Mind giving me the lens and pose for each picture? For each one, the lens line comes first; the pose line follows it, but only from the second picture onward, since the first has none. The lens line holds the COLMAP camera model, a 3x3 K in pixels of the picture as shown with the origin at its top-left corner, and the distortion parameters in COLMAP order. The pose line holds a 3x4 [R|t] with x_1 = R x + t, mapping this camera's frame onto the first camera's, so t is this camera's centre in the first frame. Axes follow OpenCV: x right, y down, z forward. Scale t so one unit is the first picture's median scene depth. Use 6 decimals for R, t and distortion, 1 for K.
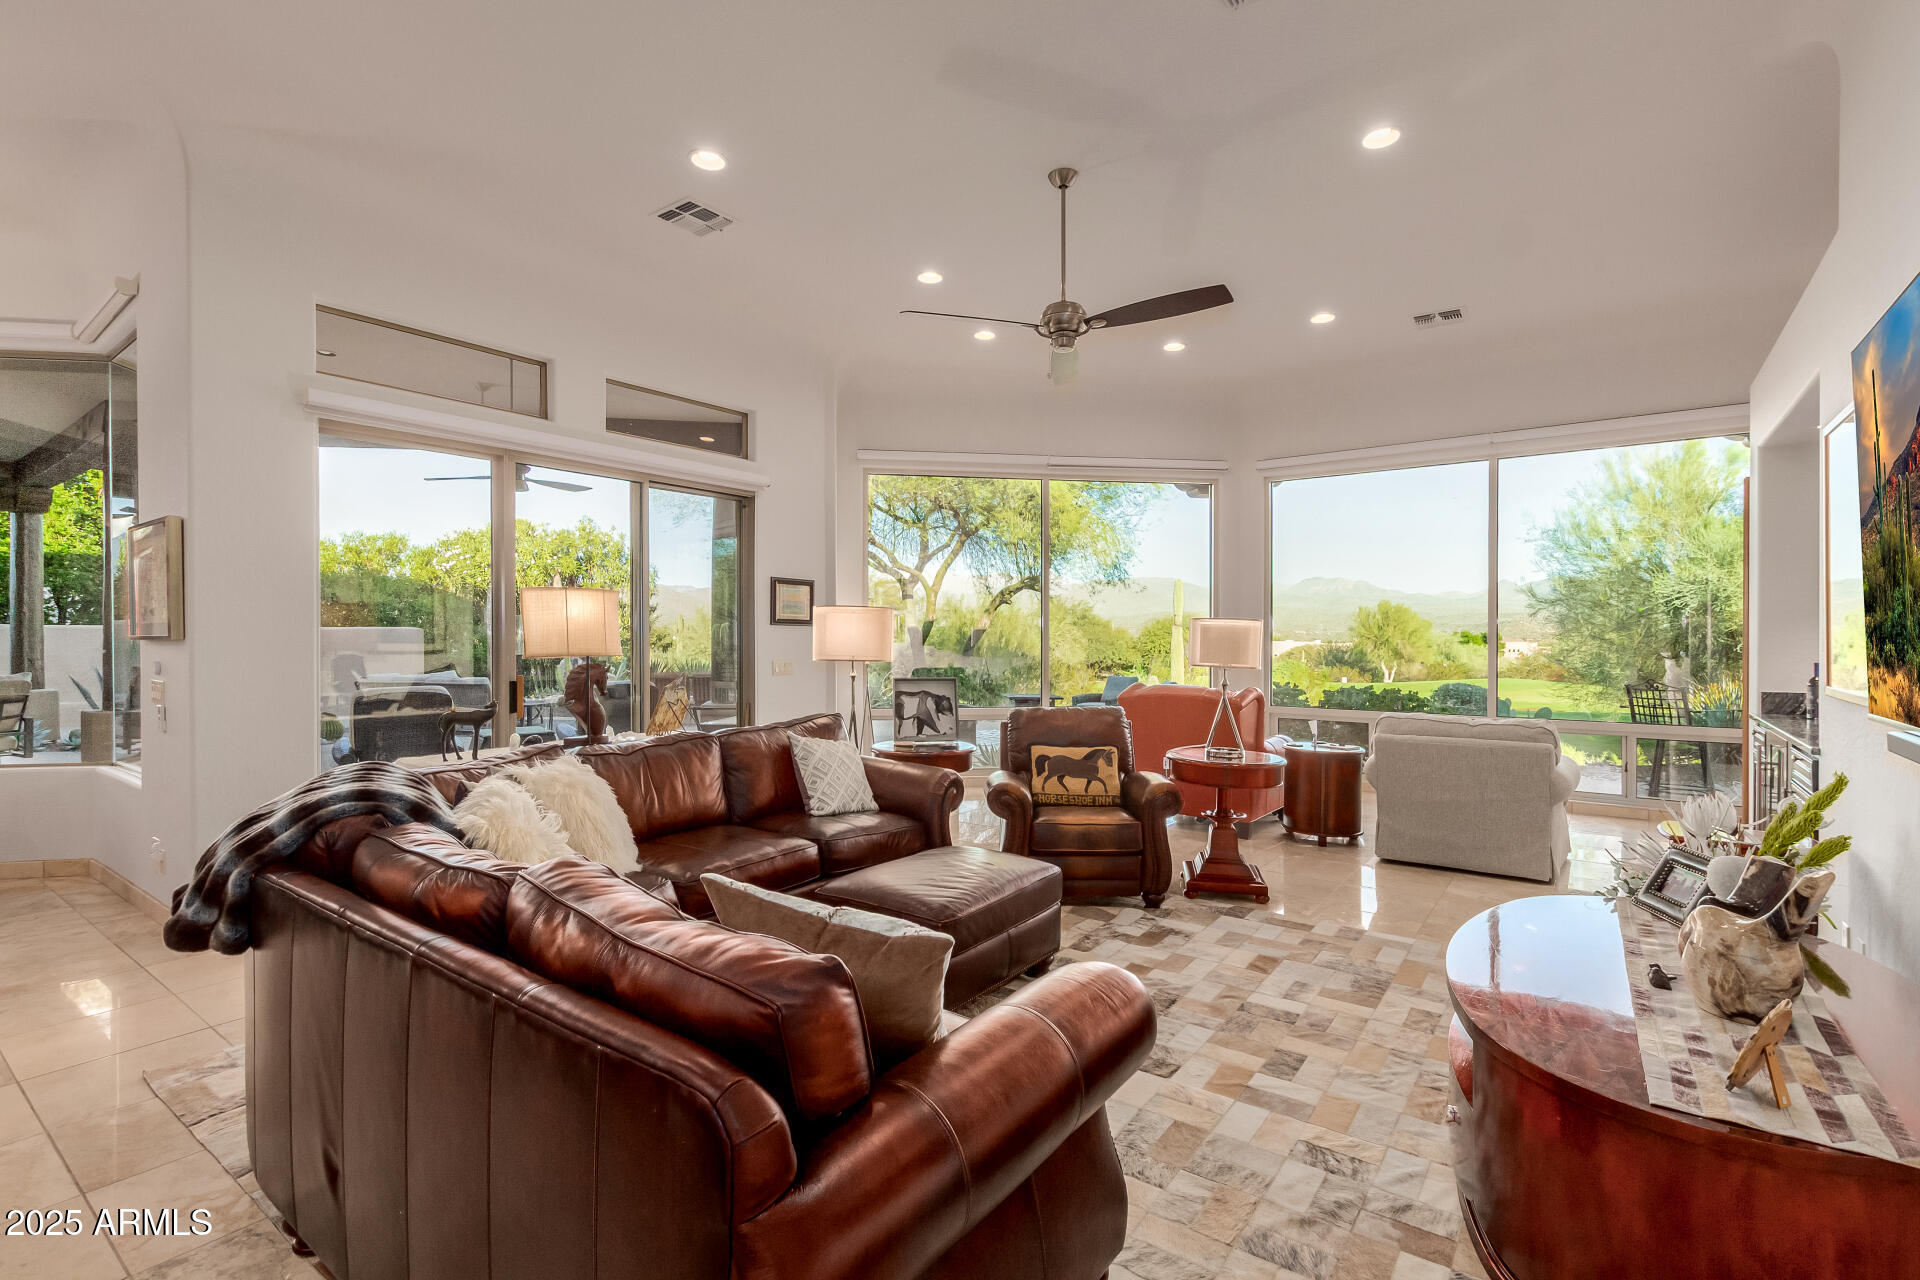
lens RADIAL K [[869.0, 0, 961.3], [0, 869.0, 643.3], [0, 0, 1]] dist [0.009898, -0.003618]
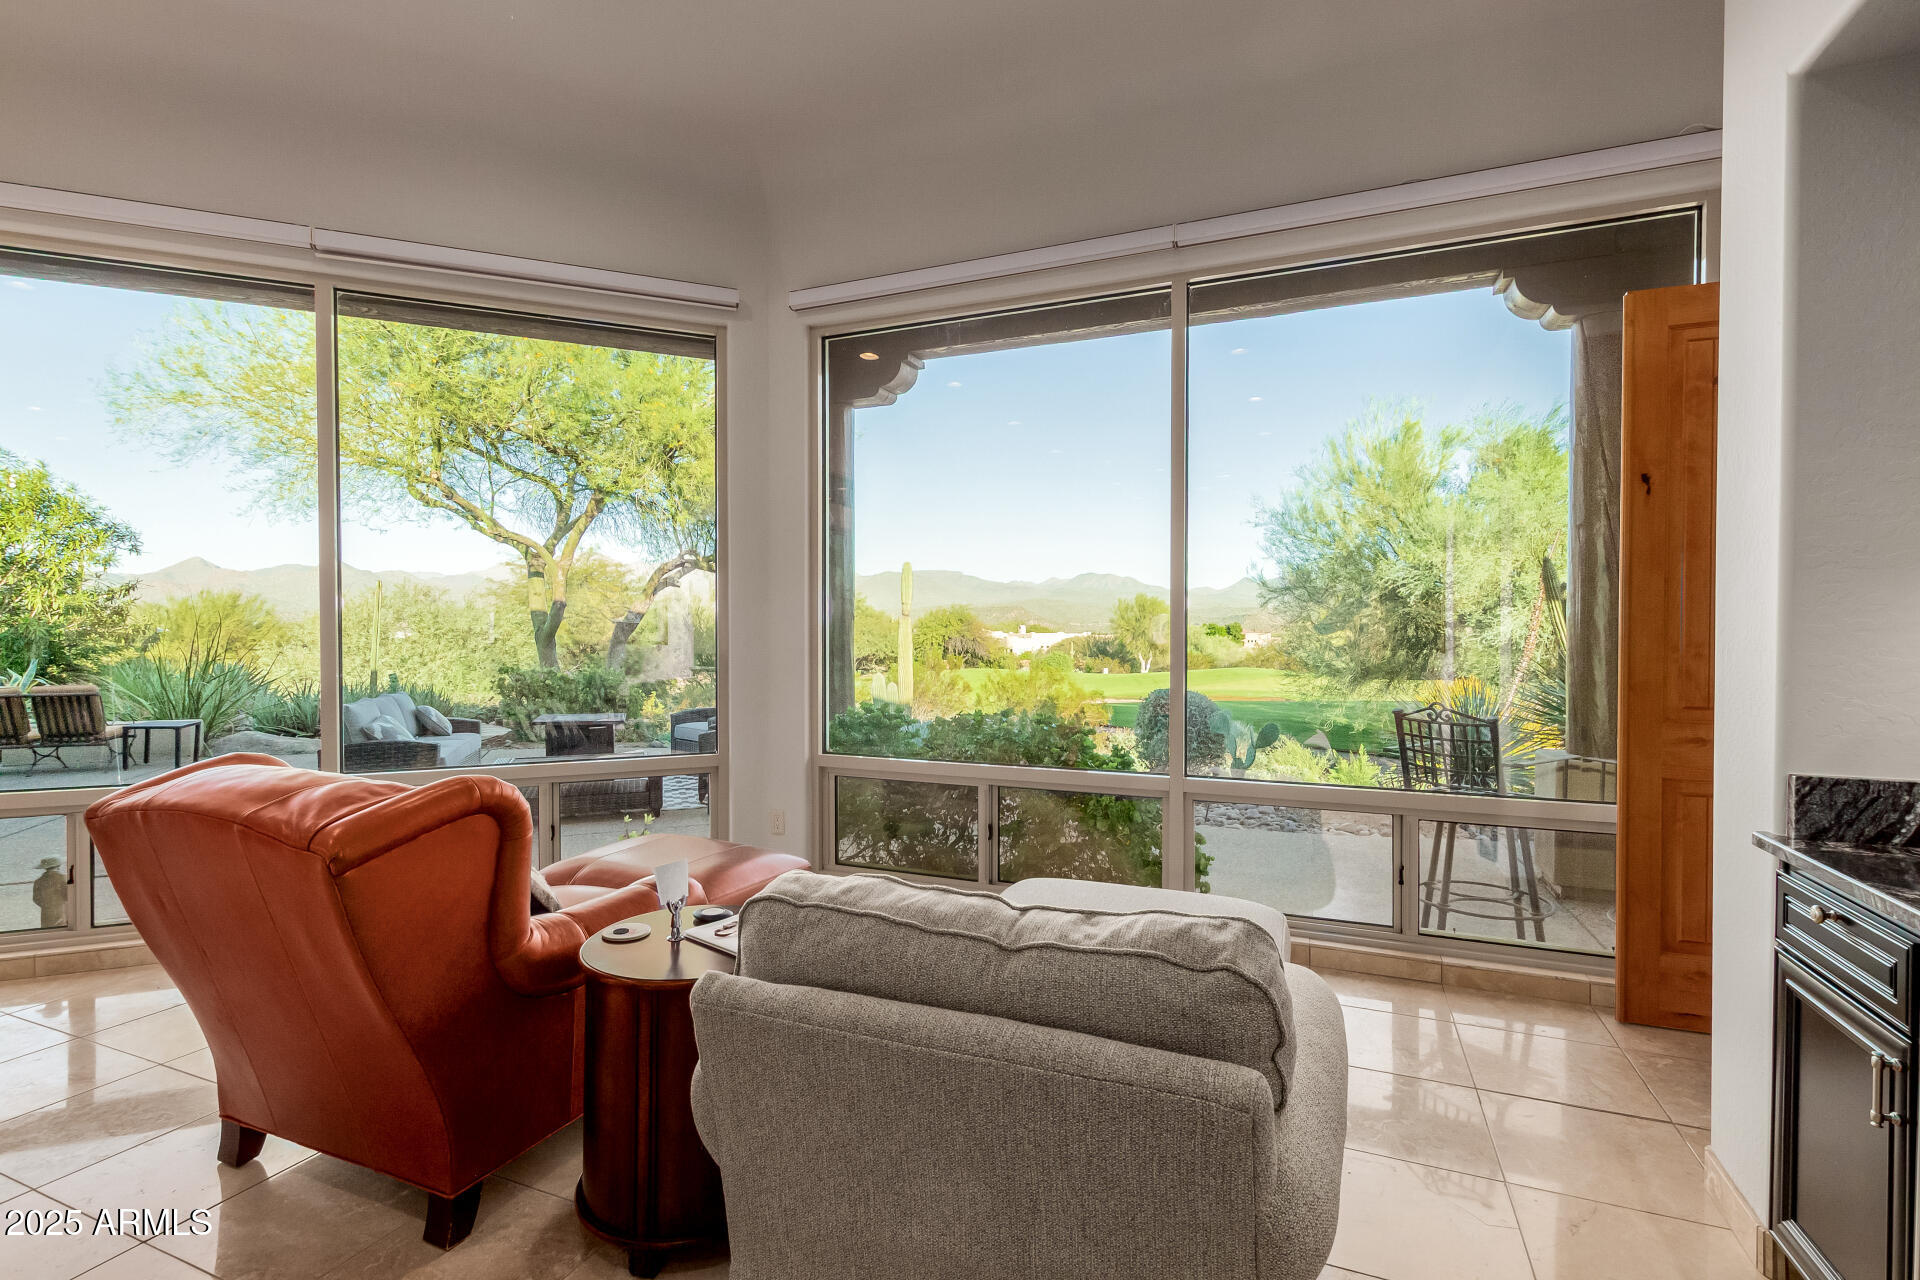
lens RADIAL K [[869.0, 0, 958.9], [0, 869.0, 644.4], [0, 0, 1]] dist [0.009898, -0.003618]
pose [[0.971976, -0.004444, 0.235040, 0.109992], [0.002041, 0.999943, 0.010466, 0.000204], [-0.235073, -0.009693, 0.971929, 0.155828]]
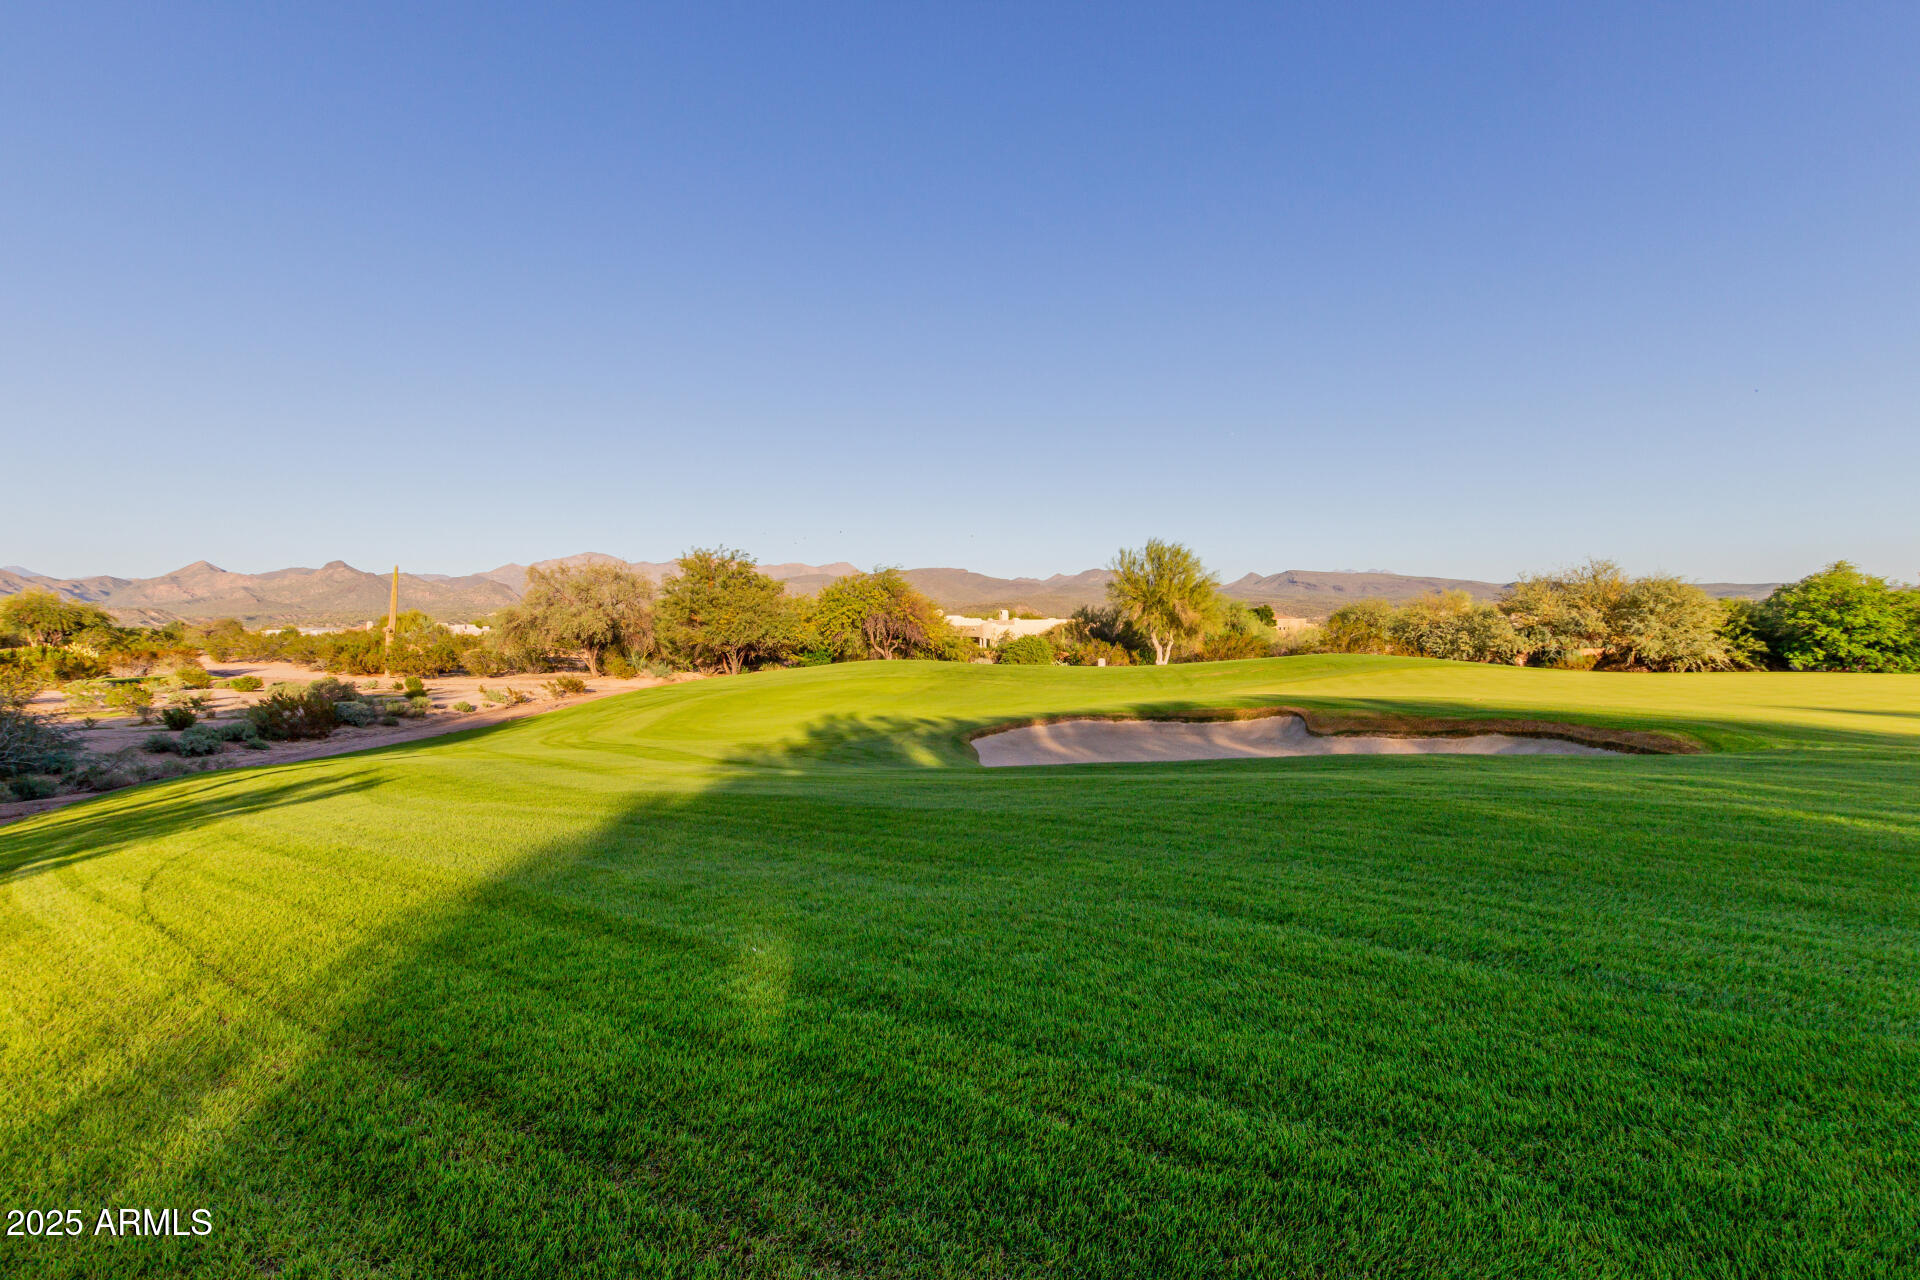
lens RADIAL K [[869.0, 0, 966.0], [0, 869.0, 637.7], [0, 0, 1]] dist [0.009898, -0.003618]
pose [[0.971588, -0.011108, 0.236419, 0.695501], [0.010132, 0.999934, 0.005340, 0.074499], [-0.236463, -0.002793, 0.971637, 1.445760]]
